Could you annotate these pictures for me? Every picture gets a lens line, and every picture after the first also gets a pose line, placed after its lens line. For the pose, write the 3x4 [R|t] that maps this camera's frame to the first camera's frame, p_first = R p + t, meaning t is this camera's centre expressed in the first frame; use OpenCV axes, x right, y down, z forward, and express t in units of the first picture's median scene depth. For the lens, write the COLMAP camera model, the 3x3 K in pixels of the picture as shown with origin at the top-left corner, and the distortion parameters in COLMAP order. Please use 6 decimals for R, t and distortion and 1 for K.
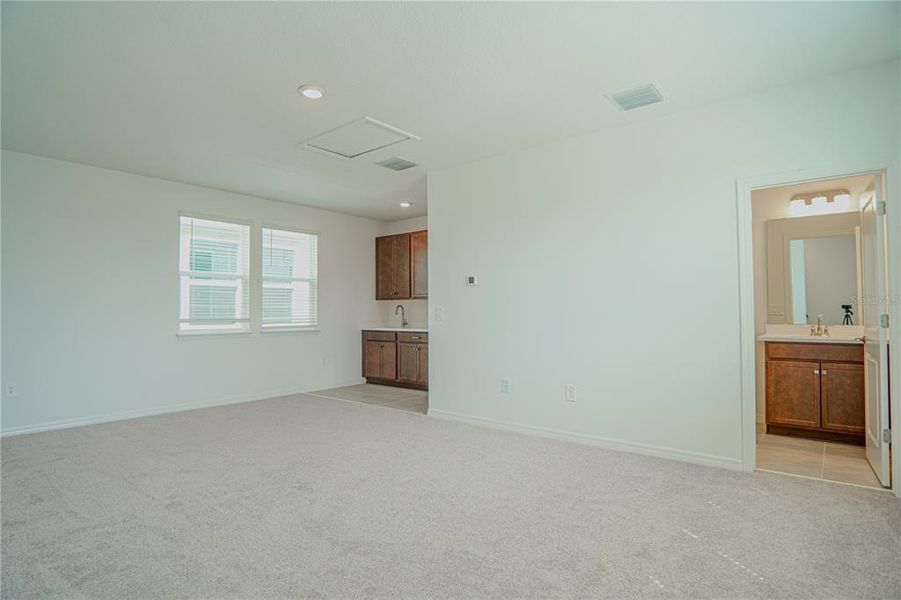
lens RADIAL K [[480.2, 0, 449.4], [0, 480.2, 302.9], [0, 0, 1]] dist [-0.033101, 0.009651]
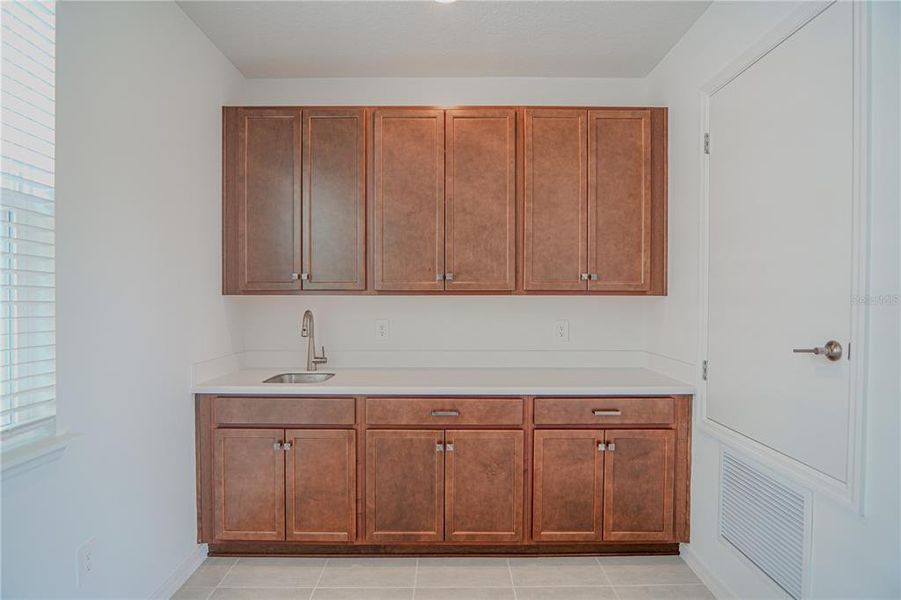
lens RADIAL K [[480.2, 0, 450.2], [0, 480.2, 296.8], [0, 0, 1]] dist [-0.033101, 0.009651]
pose [[0.774260, 0.005330, 0.632845, -0.249182], [-0.022124, 0.999581, 0.018650, -0.014275], [-0.632481, -0.028441, 0.774054, 0.664621]]
